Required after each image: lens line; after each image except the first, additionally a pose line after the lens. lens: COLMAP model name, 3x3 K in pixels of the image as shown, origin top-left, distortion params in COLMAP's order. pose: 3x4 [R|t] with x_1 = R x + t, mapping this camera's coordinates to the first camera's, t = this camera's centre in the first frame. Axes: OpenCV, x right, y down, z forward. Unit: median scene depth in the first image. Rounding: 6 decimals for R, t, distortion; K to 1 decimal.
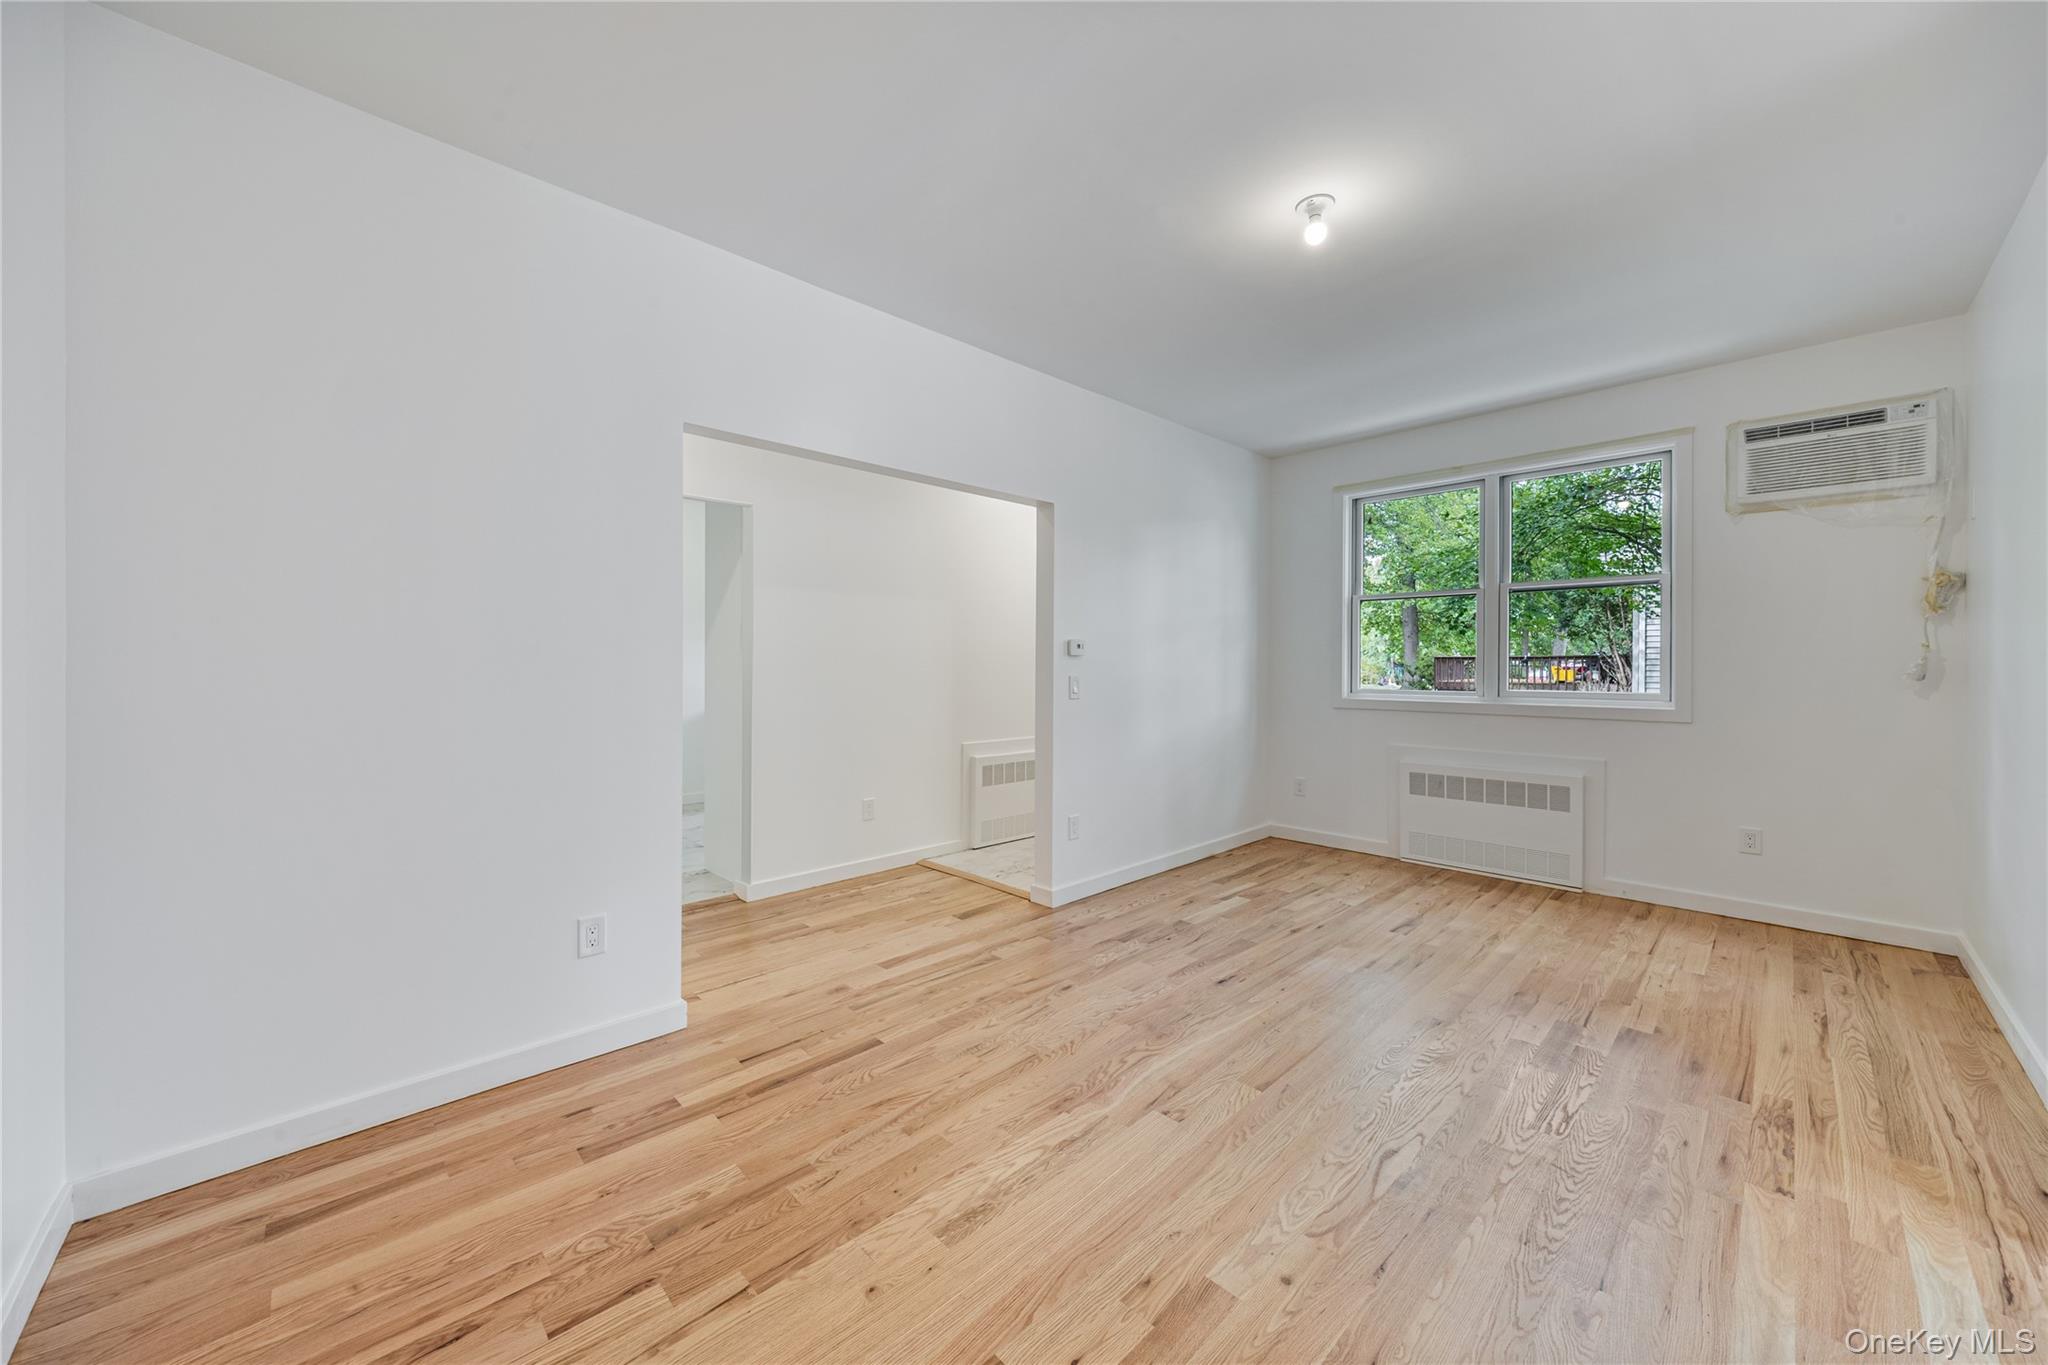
lens RADIAL K [[771.2, 0, 1007.2], [0, 771.2, 671.9], [0, 0, 1]] dist [-0.005228, -0.000982]
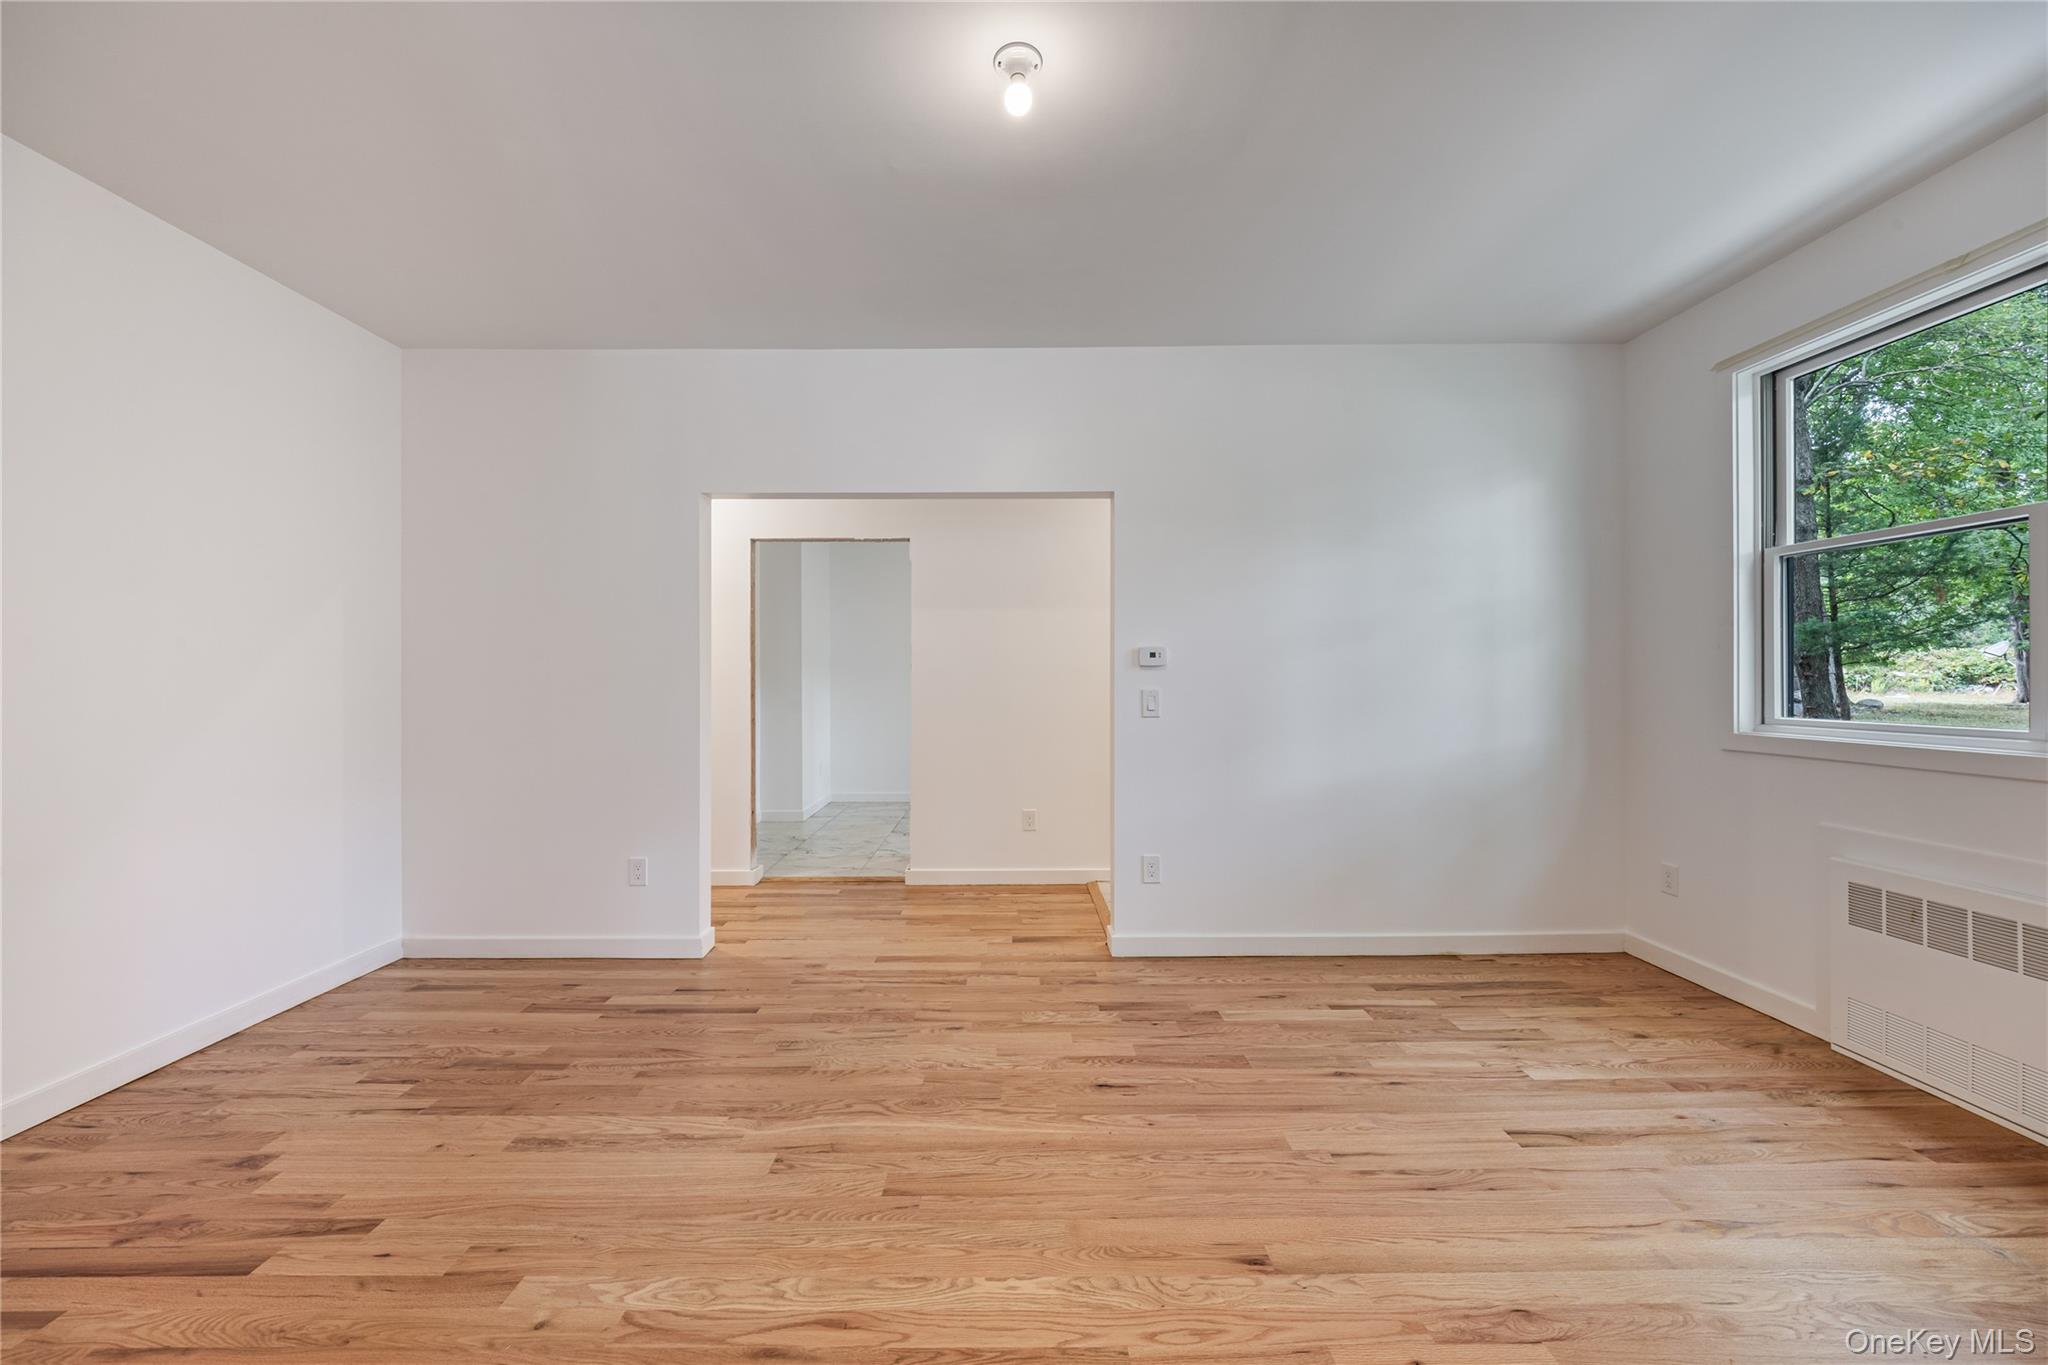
lens RADIAL K [[771.2, 0, 1006.1], [0, 771.2, 681.6], [0, 0, 1]] dist [-0.005228, -0.000982]
pose [[0.712722, -0.001174, -0.701446, 0.692576], [-0.001737, 0.999993, -0.003438, -0.000959], [0.701444, 0.003669, 0.712715, 0.348516]]
